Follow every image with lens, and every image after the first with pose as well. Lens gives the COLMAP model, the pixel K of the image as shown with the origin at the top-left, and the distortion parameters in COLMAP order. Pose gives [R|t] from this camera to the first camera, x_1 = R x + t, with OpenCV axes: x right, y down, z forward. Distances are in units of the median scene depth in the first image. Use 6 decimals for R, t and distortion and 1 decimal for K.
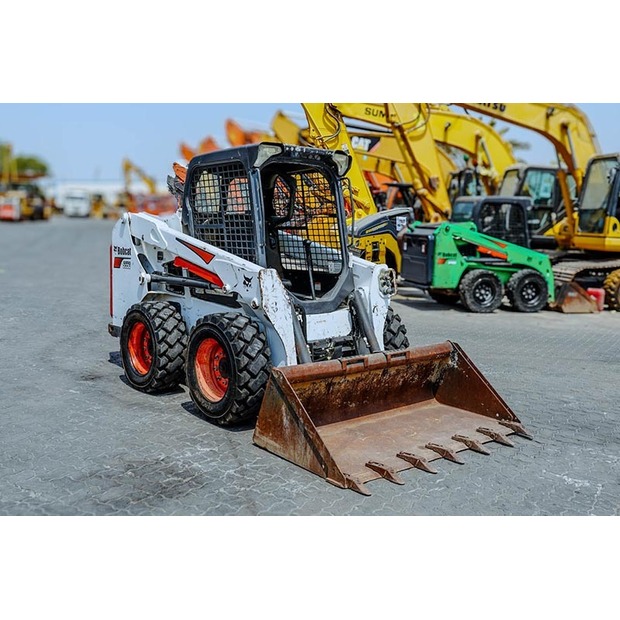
lens RADIAL K [[787.6, 0, 310.0], [0, 787.6, 310.0], [0, 0, 1]] dist [-0.022385, -0.035088]
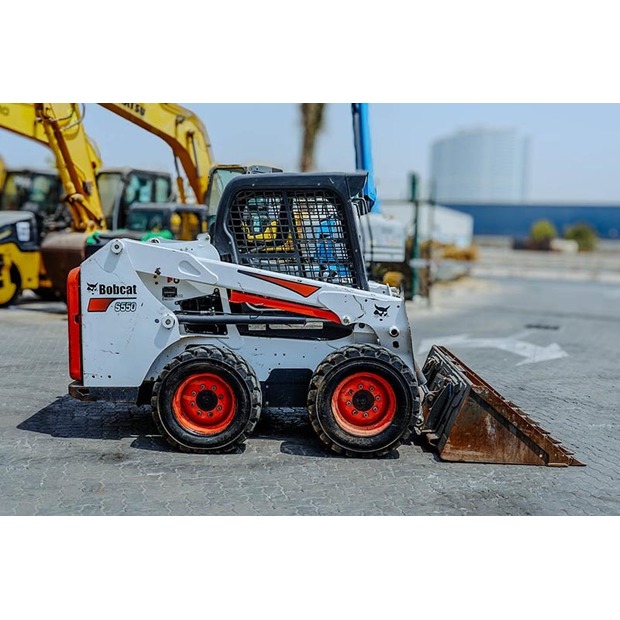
lens RADIAL K [[856.0, 0, 343.9], [0, 856.0, 310.5], [0, 0, 1]] dist [-0.010742, -0.130763]
pose [[0.565865, -0.095946, 0.818896, -0.503185], [0.086305, 0.994643, 0.056900, -0.051661], [-0.819968, 0.038477, 0.571114, 0.204209]]
